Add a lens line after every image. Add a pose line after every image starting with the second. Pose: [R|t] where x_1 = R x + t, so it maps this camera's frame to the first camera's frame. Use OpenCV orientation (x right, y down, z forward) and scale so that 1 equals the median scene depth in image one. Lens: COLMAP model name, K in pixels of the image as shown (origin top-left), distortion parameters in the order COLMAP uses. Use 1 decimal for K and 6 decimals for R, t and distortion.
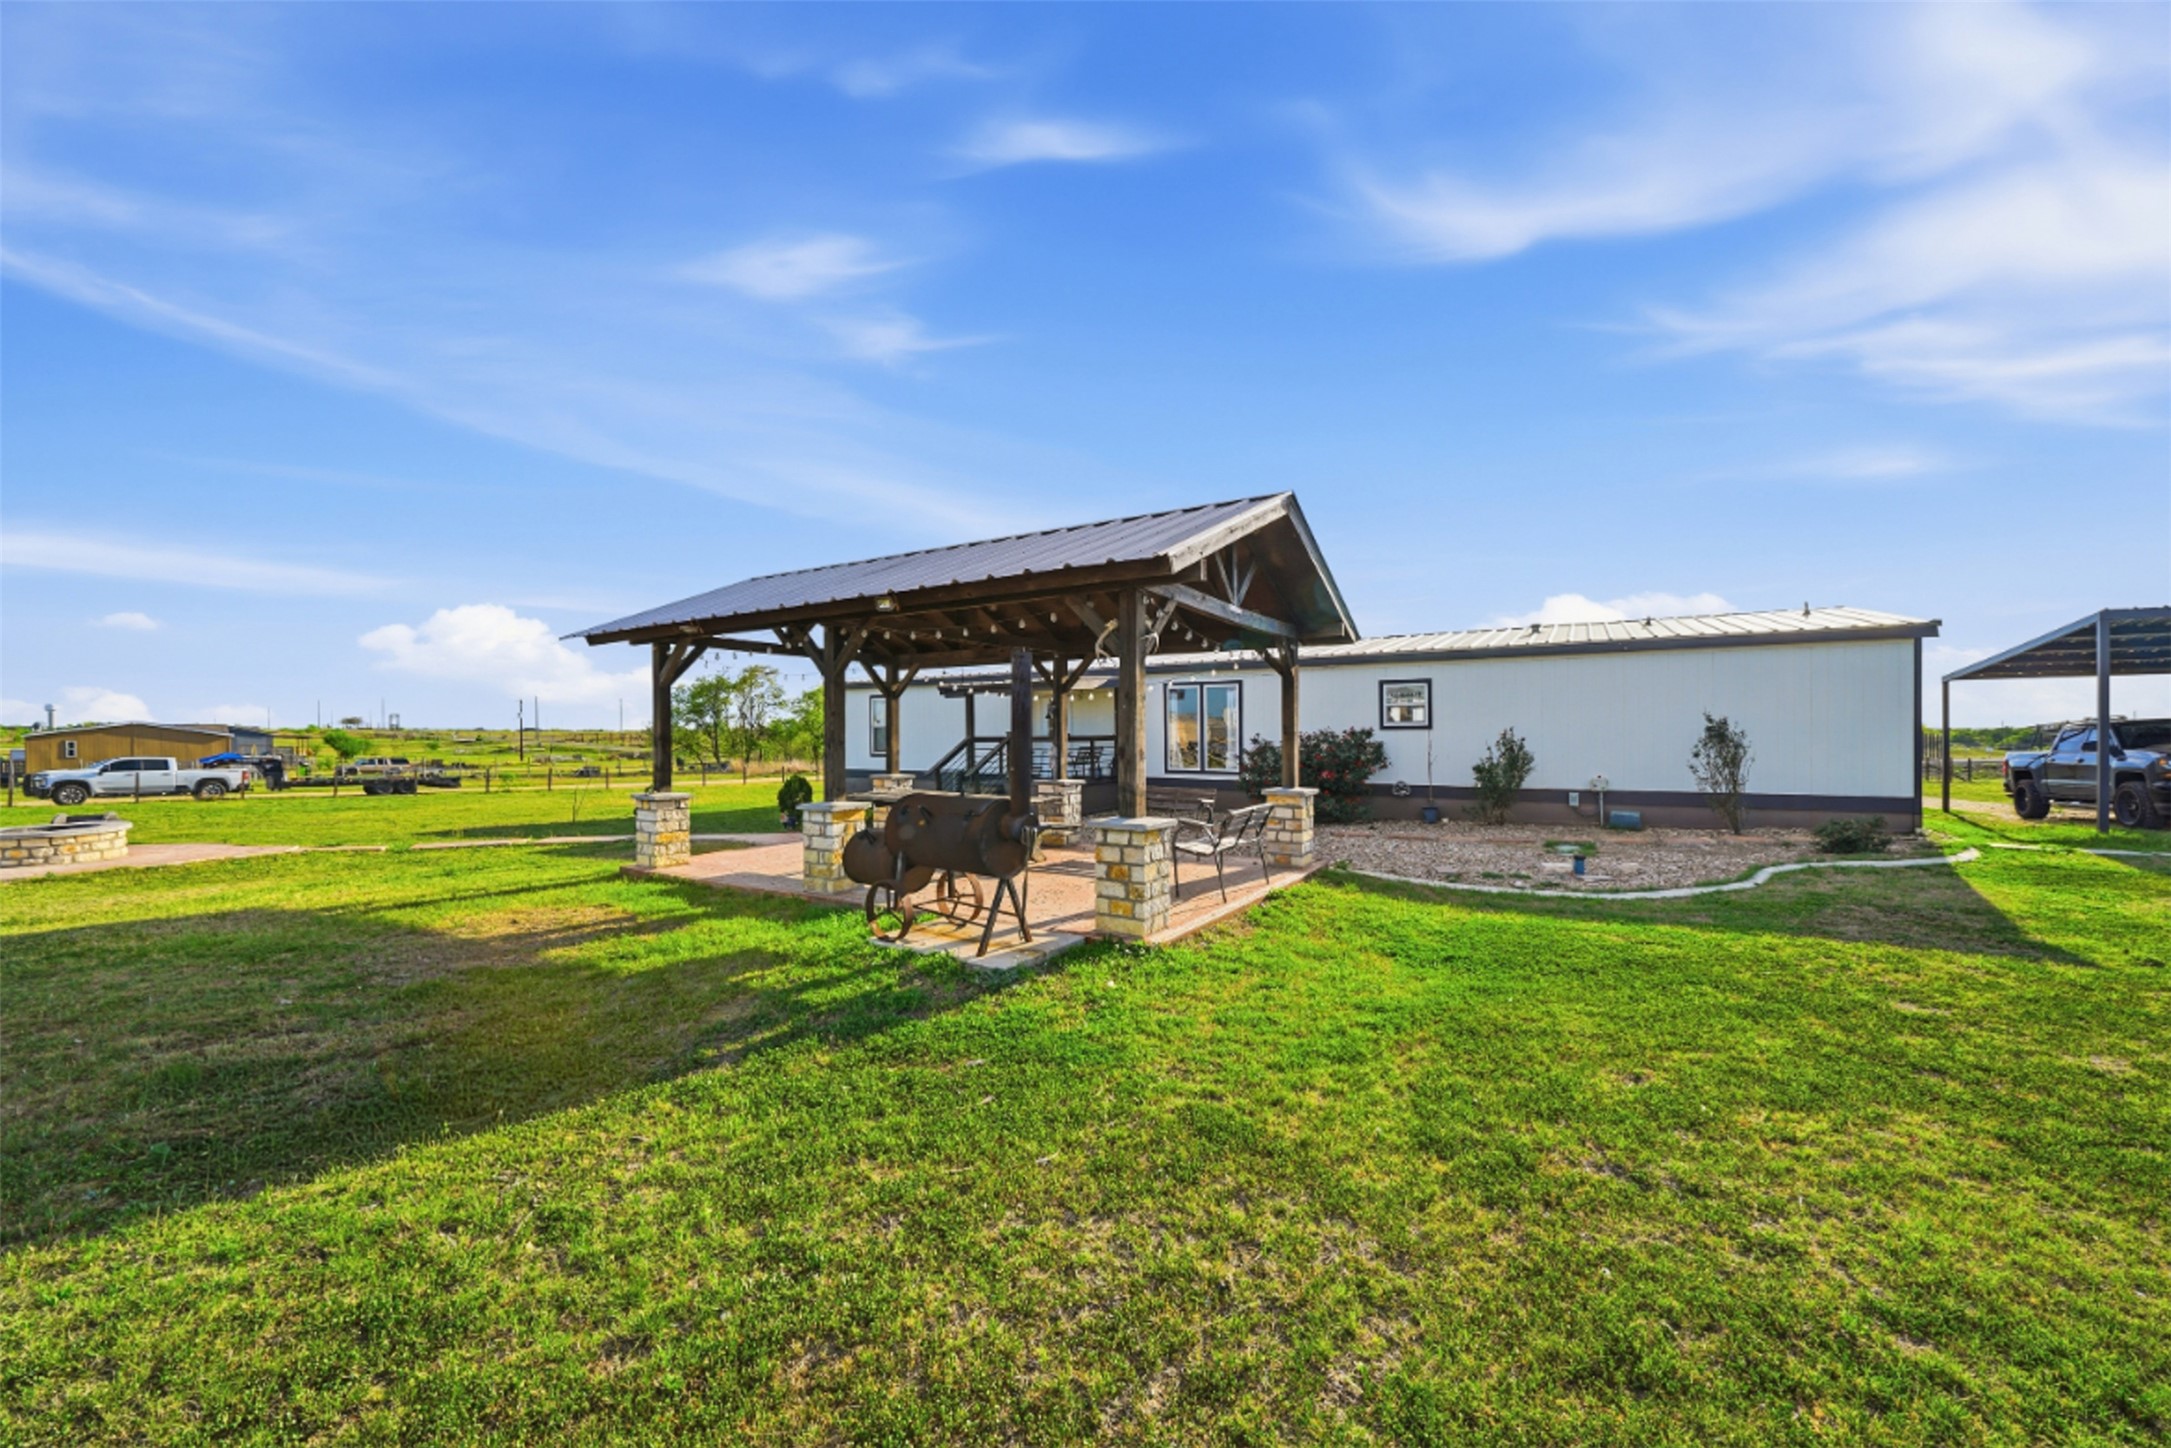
lens RADIAL K [[777.0, 0, 1094.0], [0, 777.0, 718.5], [0, 0, 1]] dist [-0.015990, 0.000498]
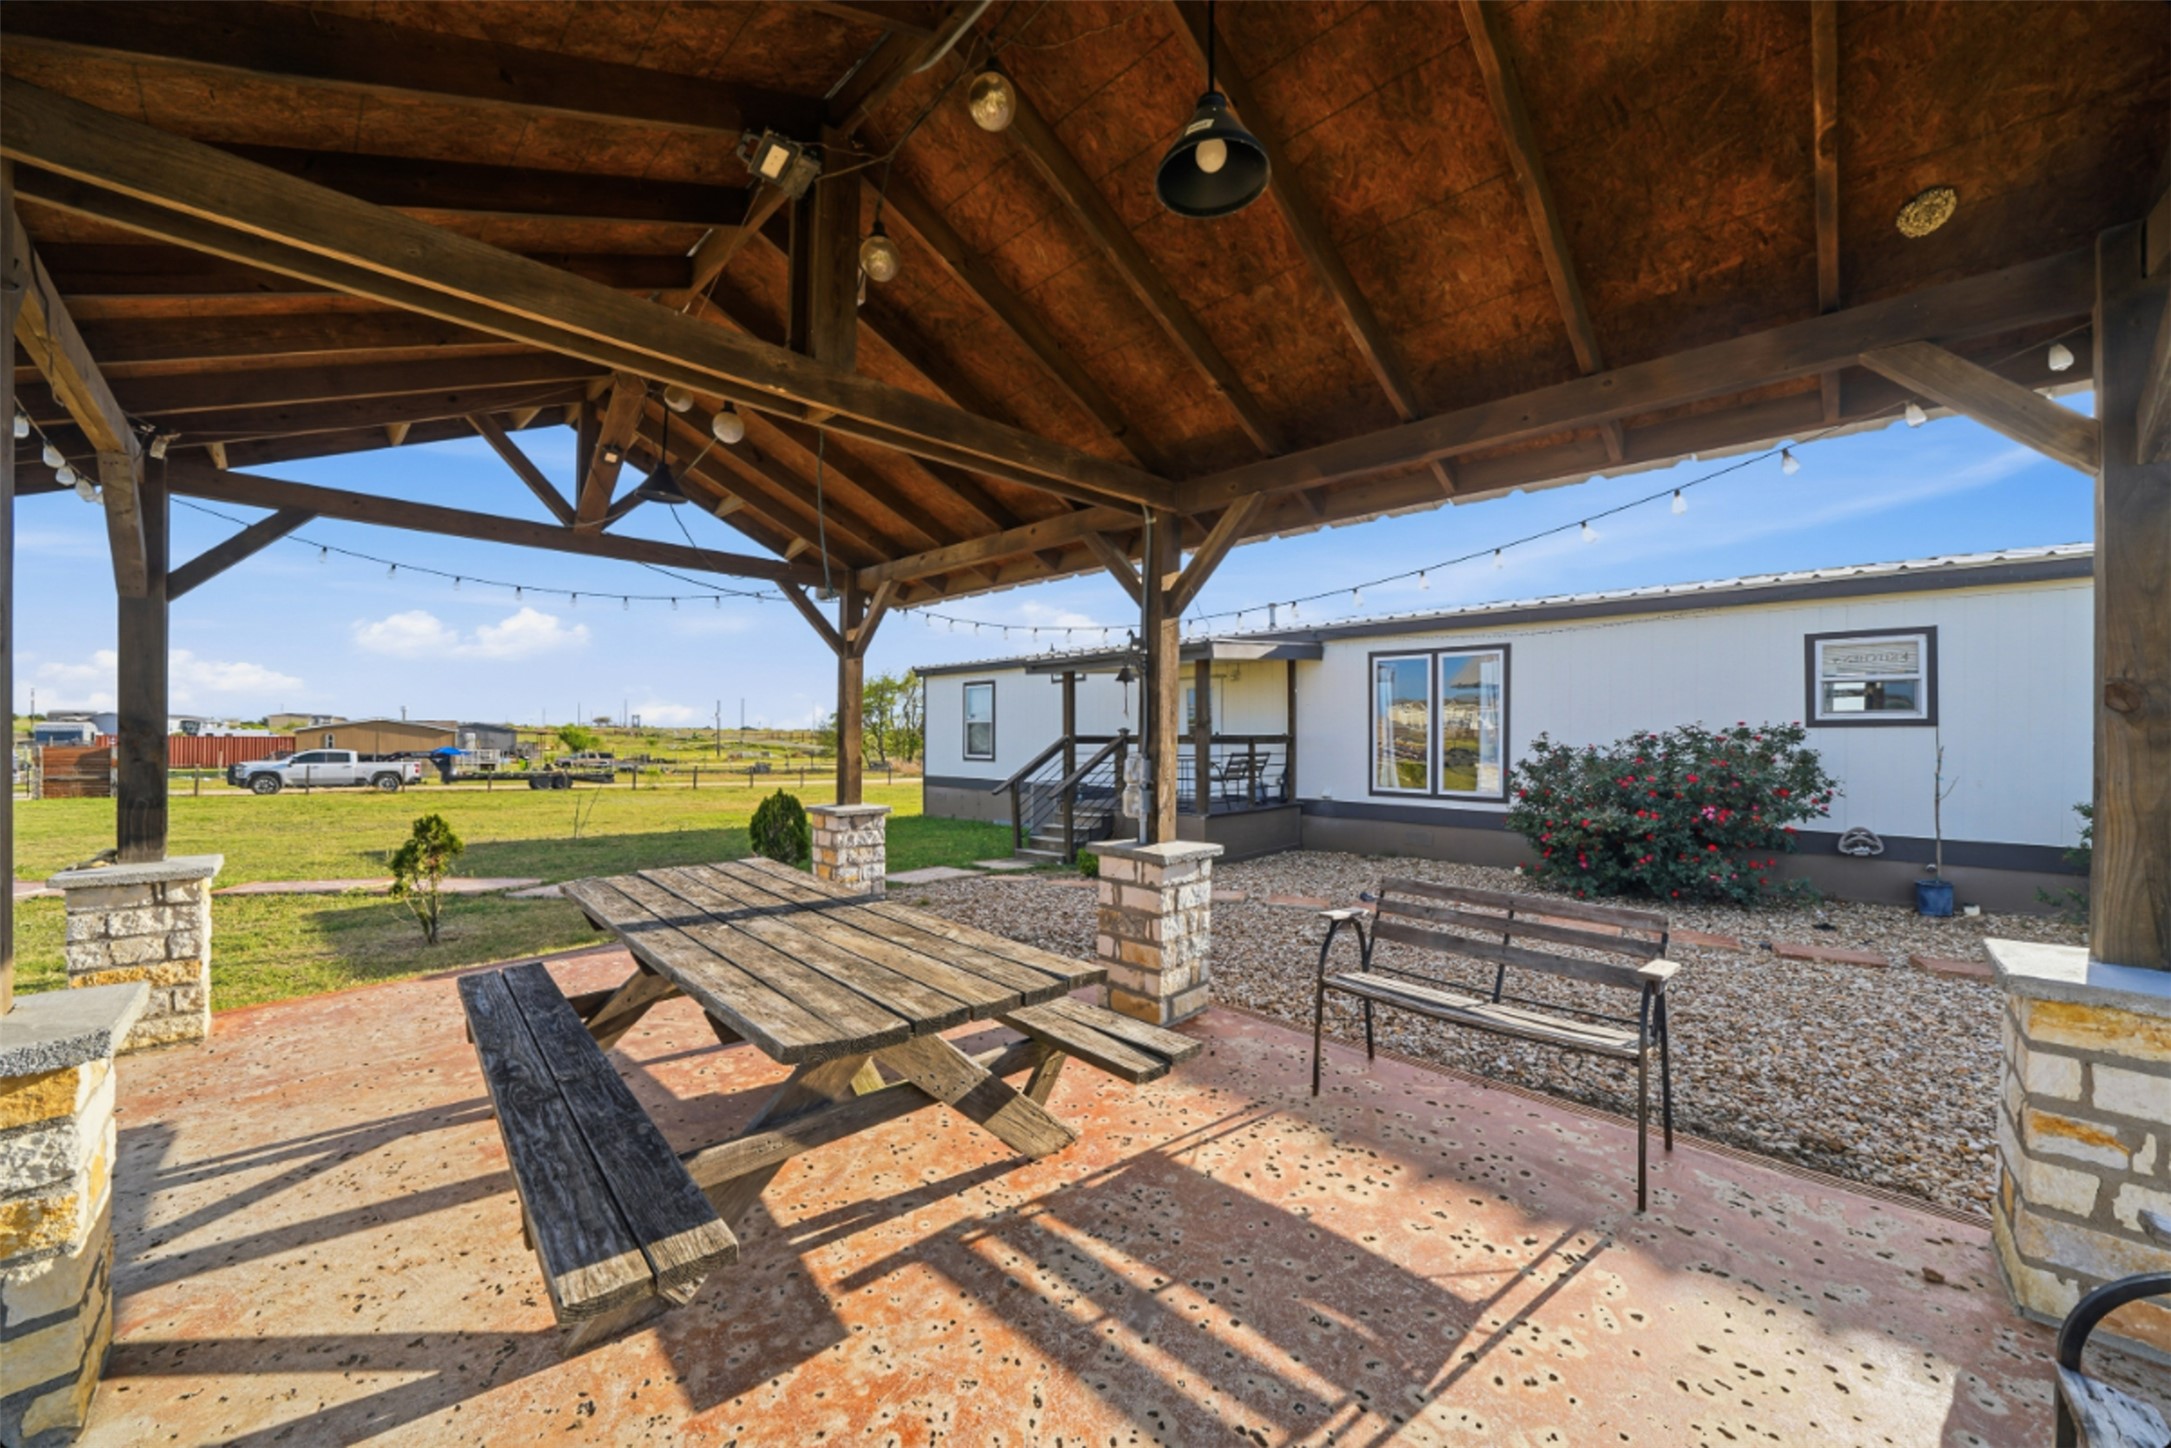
lens RADIAL K [[777.0, 0, 1094.0], [0, 777.0, 718.5], [0, 0, 1]] dist [-0.015990, 0.000498]
pose [[0.978481, 0.003534, -0.206308, 0.001584], [-0.004064, 0.999989, -0.002145, 0.005701], [0.206299, 0.002937, 0.978485, 0.194949]]
